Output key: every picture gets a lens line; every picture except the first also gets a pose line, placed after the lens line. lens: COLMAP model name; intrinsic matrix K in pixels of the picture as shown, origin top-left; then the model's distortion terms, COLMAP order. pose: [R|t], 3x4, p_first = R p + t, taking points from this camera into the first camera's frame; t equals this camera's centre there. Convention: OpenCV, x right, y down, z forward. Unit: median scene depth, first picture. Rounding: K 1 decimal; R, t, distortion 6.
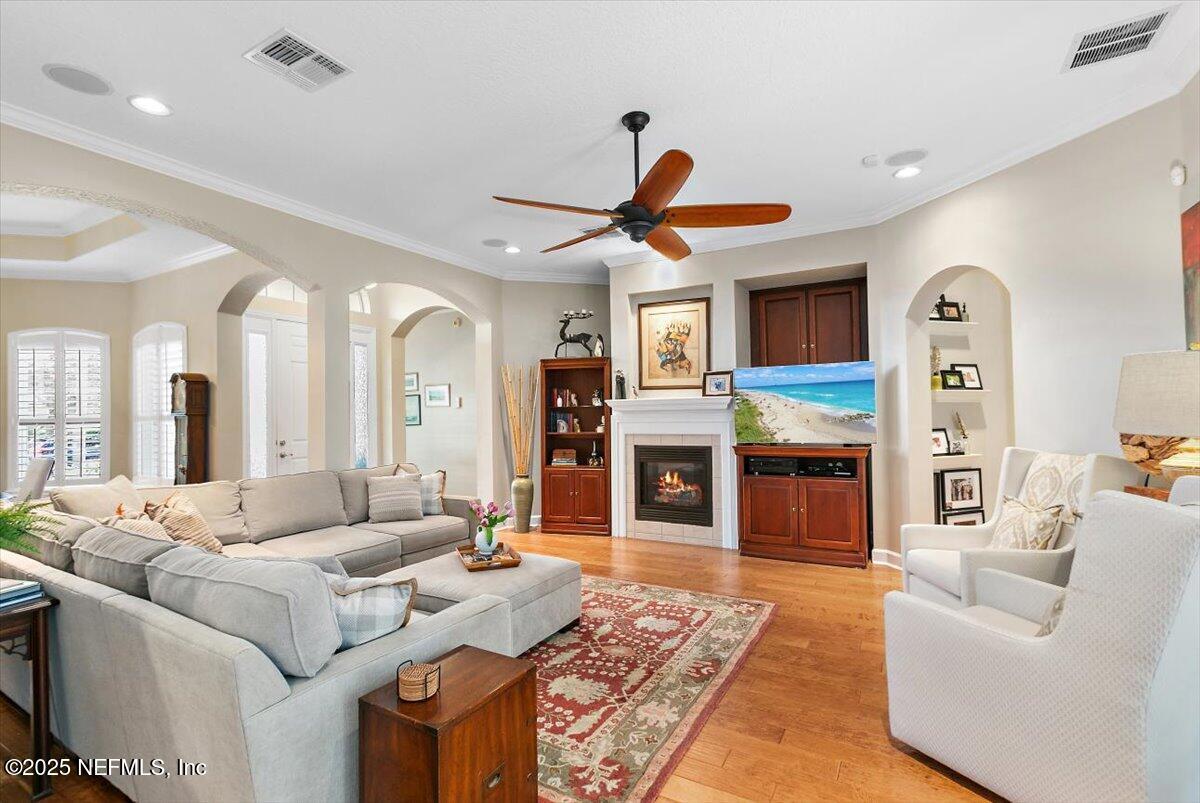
lens RADIAL K [[557.7, 0, 600.0], [0, 557.7, 401.5], [0, 0, 1]] dist [-0.000793, 0.000442]
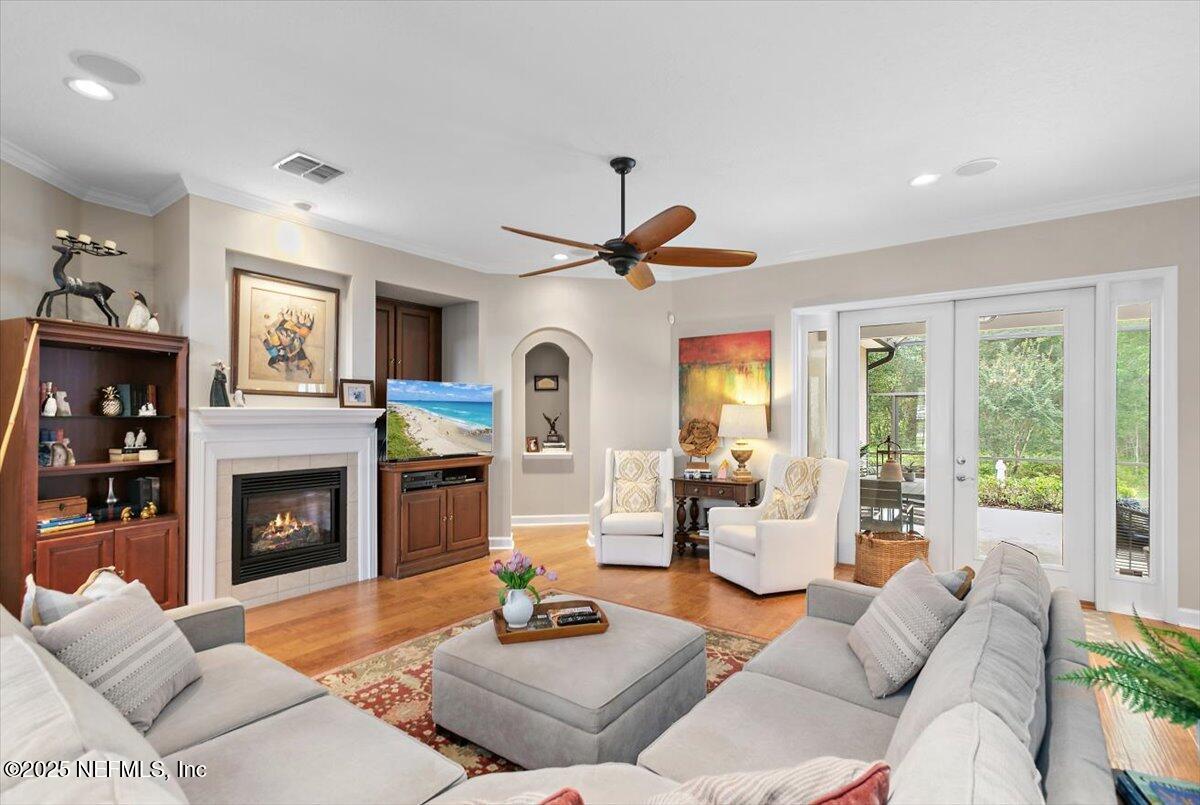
lens RADIAL K [[550.4, 0, 584.8], [0, 550.4, 413.4], [0, 0, 1]] dist [0.000222, 0.000385]
pose [[0.147367, 0.020949, 0.988860, -0.602983], [-0.025826, 0.999516, -0.017326, 0.004520], [-0.988745, -0.022985, 0.147837, 0.540637]]
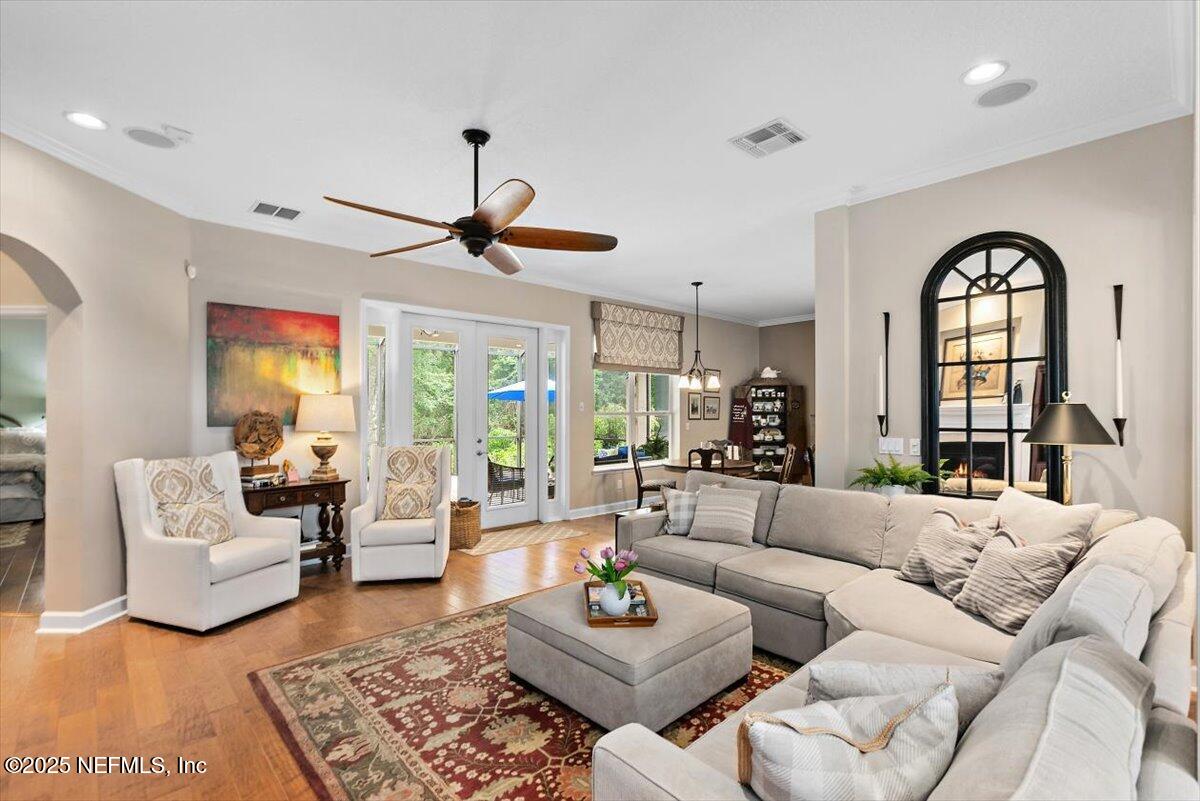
lens RADIAL K [[557.7, 0, 600.0], [0, 557.7, 400.5], [0, 0, 1]] dist [-0.000793, 0.000442]
pose [[-0.953467, 0.020817, 0.300779, -0.272205], [0.009178, 0.999155, -0.040057, 0.013983], [-0.301359, -0.035432, -0.952852, 1.138599]]
